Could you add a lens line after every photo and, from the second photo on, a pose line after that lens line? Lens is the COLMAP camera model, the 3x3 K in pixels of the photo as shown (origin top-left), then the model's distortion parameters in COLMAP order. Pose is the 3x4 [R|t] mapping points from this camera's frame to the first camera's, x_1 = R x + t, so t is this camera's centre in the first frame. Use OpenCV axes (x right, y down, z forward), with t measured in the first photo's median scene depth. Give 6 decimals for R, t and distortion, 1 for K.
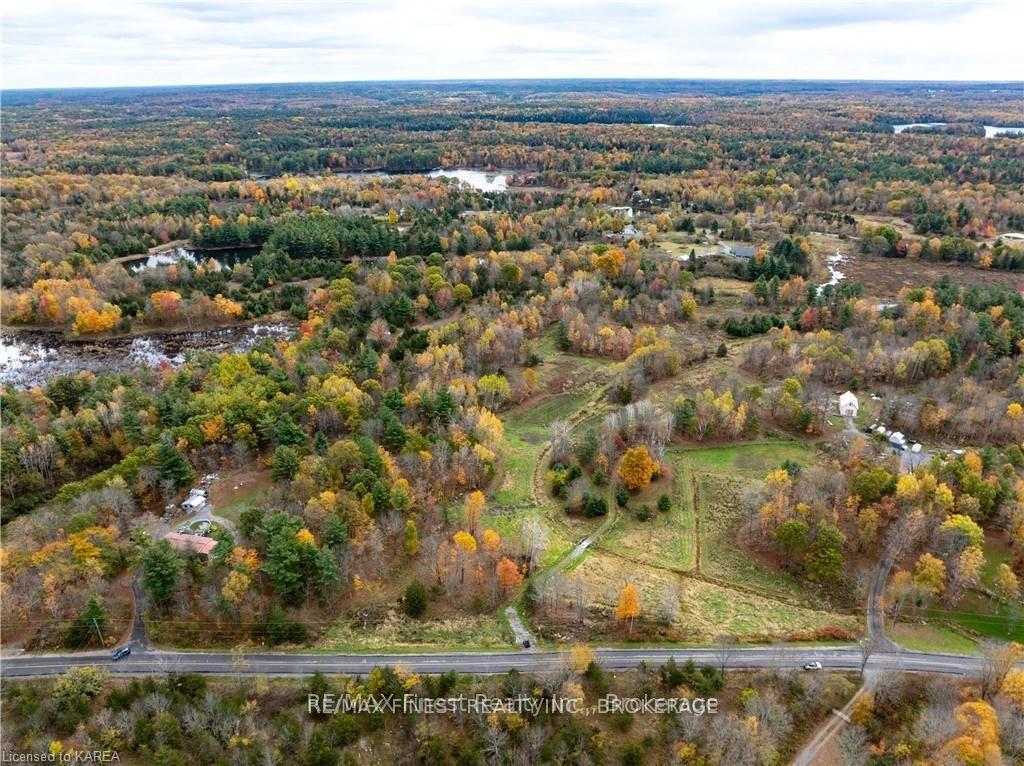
lens RADIAL K [[723.4, 0, 512.0], [0, 723.4, 383.0], [0, 0, 1]] dist [-0.042253, 0.005829]
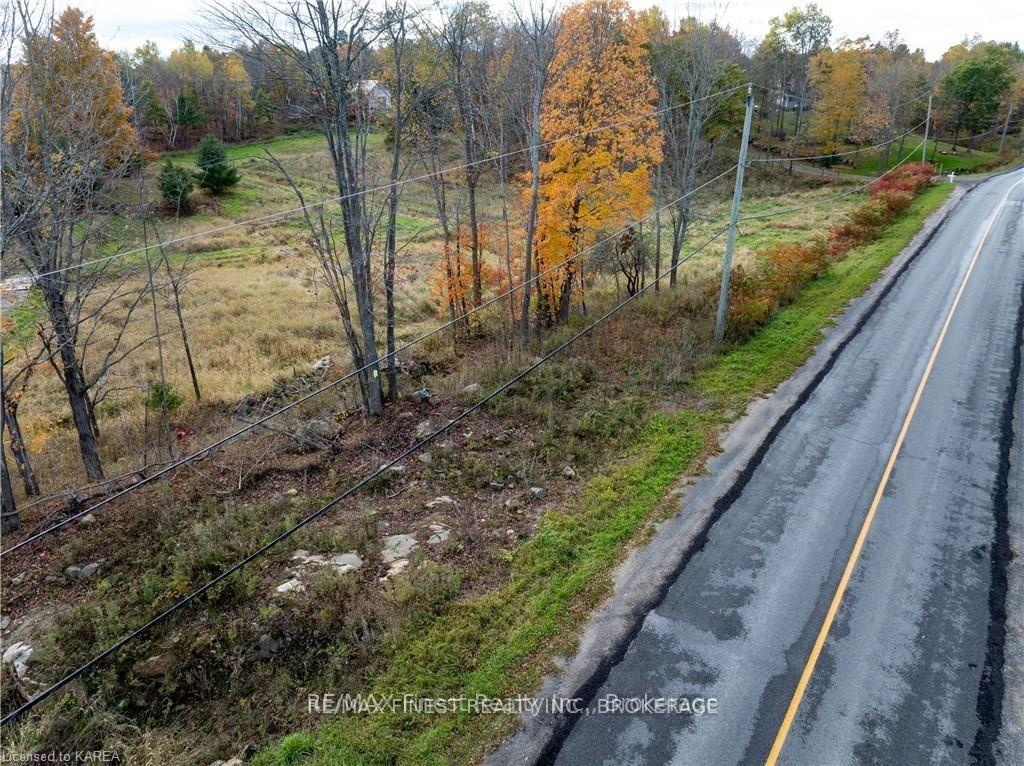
lens RADIAL K [[723.4, 0, 512.0], [0, 723.4, 383.0], [0, 0, 1]] dist [-0.042253, 0.005829]
pose [[0.577255, -0.326251, 0.748556, 0.014805], [0.327122, 0.932335, 0.154086, 0.211505], [-0.748176, 0.155923, 0.644919, 0.602917]]
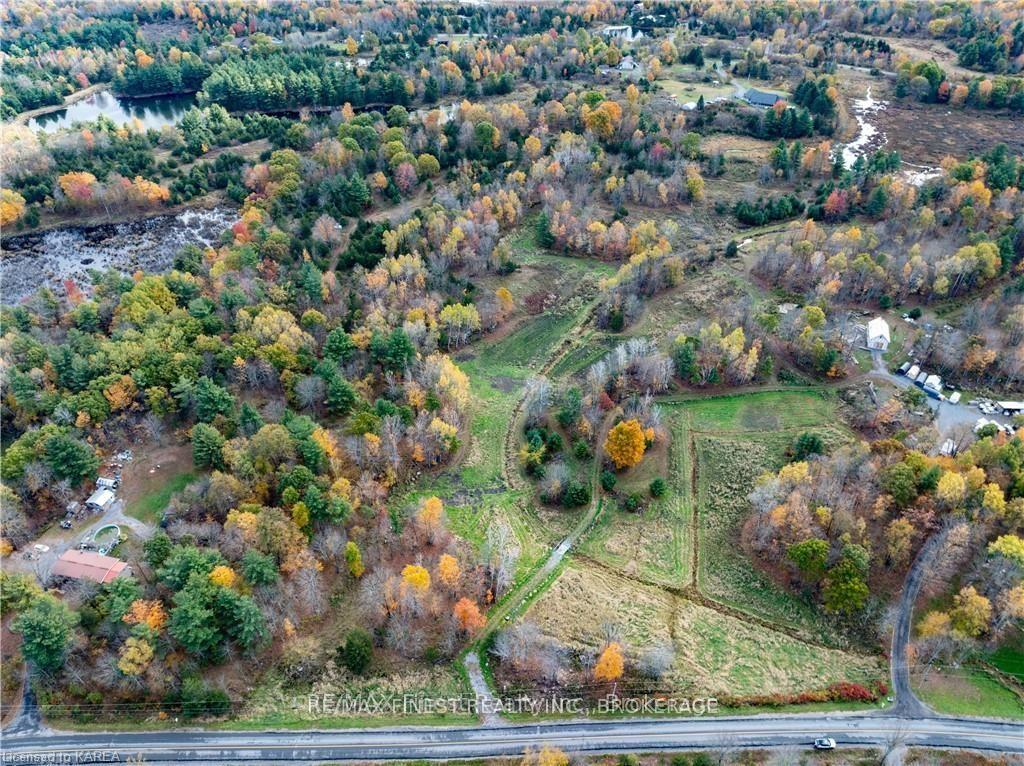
lens RADIAL K [[726.4, 0, 512.0], [0, 726.4, 383.0], [0, 0, 1]] dist [-0.062227, 0.038158]
pose [[0.999868, -0.013626, 0.008831, 0.029081], [0.010907, 0.966530, 0.256323, -0.145952], [-0.012028, -0.256193, 0.966551, 0.181261]]
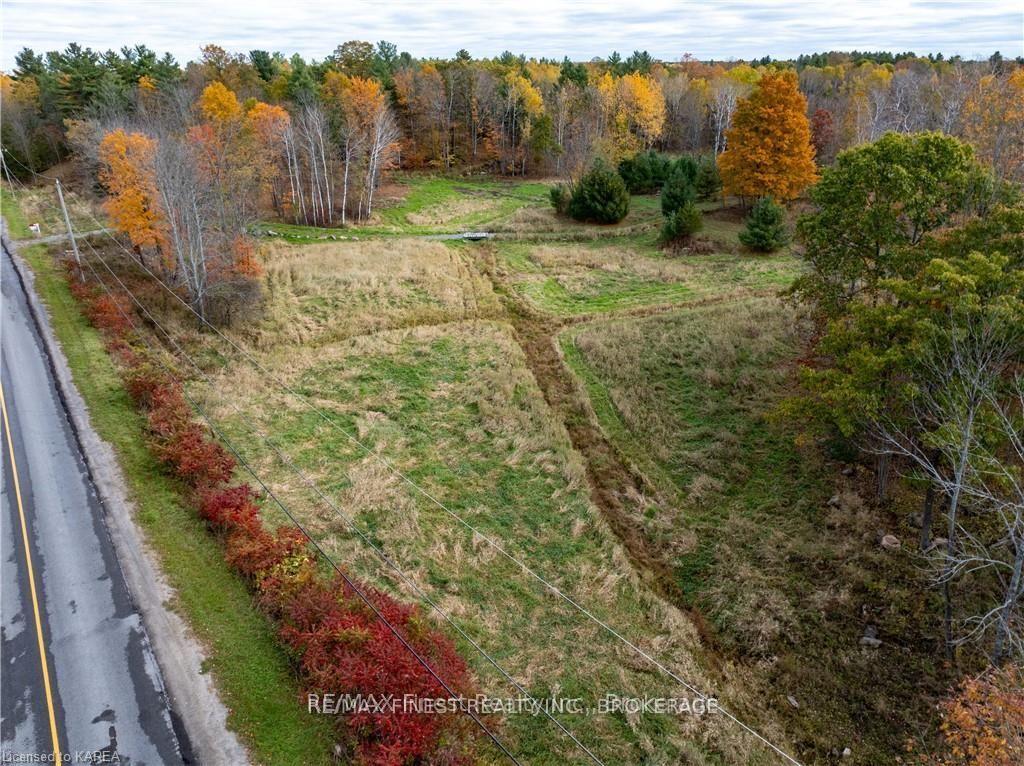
lens RADIAL K [[723.4, 0, 512.0], [0, 723.4, 383.0], [0, 0, 1]] dist [-0.042253, 0.005829]
pose [[0.587488, 0.323903, -0.741582, 0.348820], [-0.308591, 0.936825, 0.164711, 0.181930], [0.748084, 0.132080, 0.650327, 0.605079]]
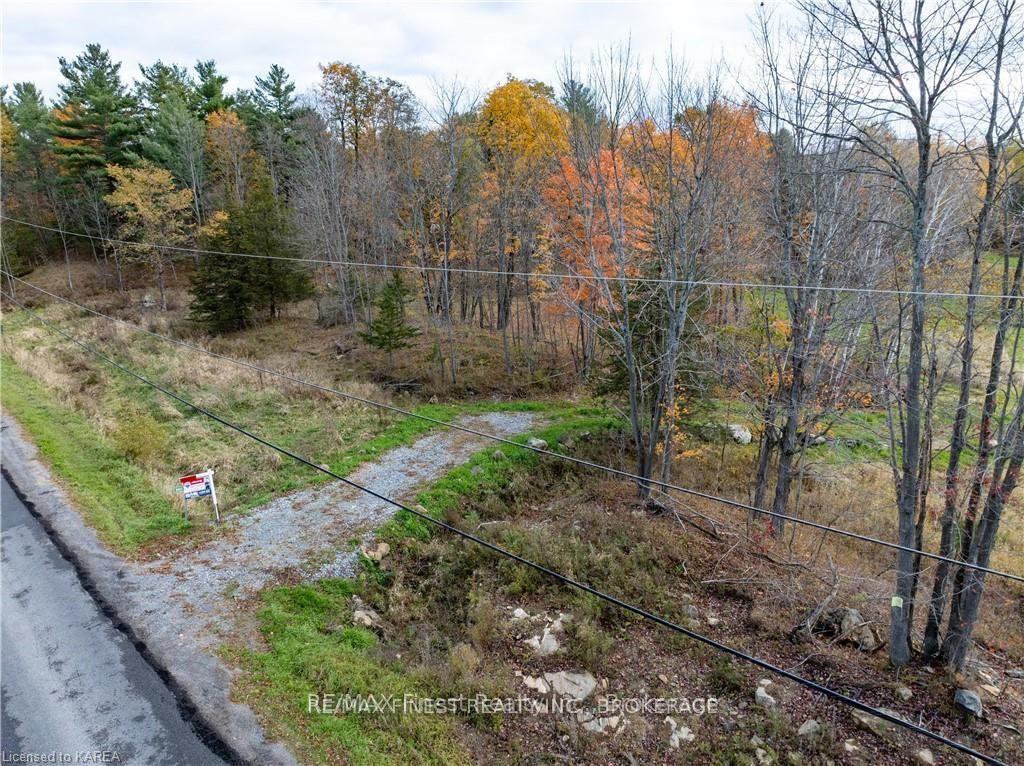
lens RADIAL K [[723.4, 0, 512.0], [0, 723.4, 383.0], [0, 0, 1]] dist [-0.042253, 0.005829]
pose [[0.684780, 0.201905, -0.700222, 0.073956], [-0.284463, 0.958685, -0.001759, 0.210671], [0.670937, 0.200392, 0.713923, 0.605793]]
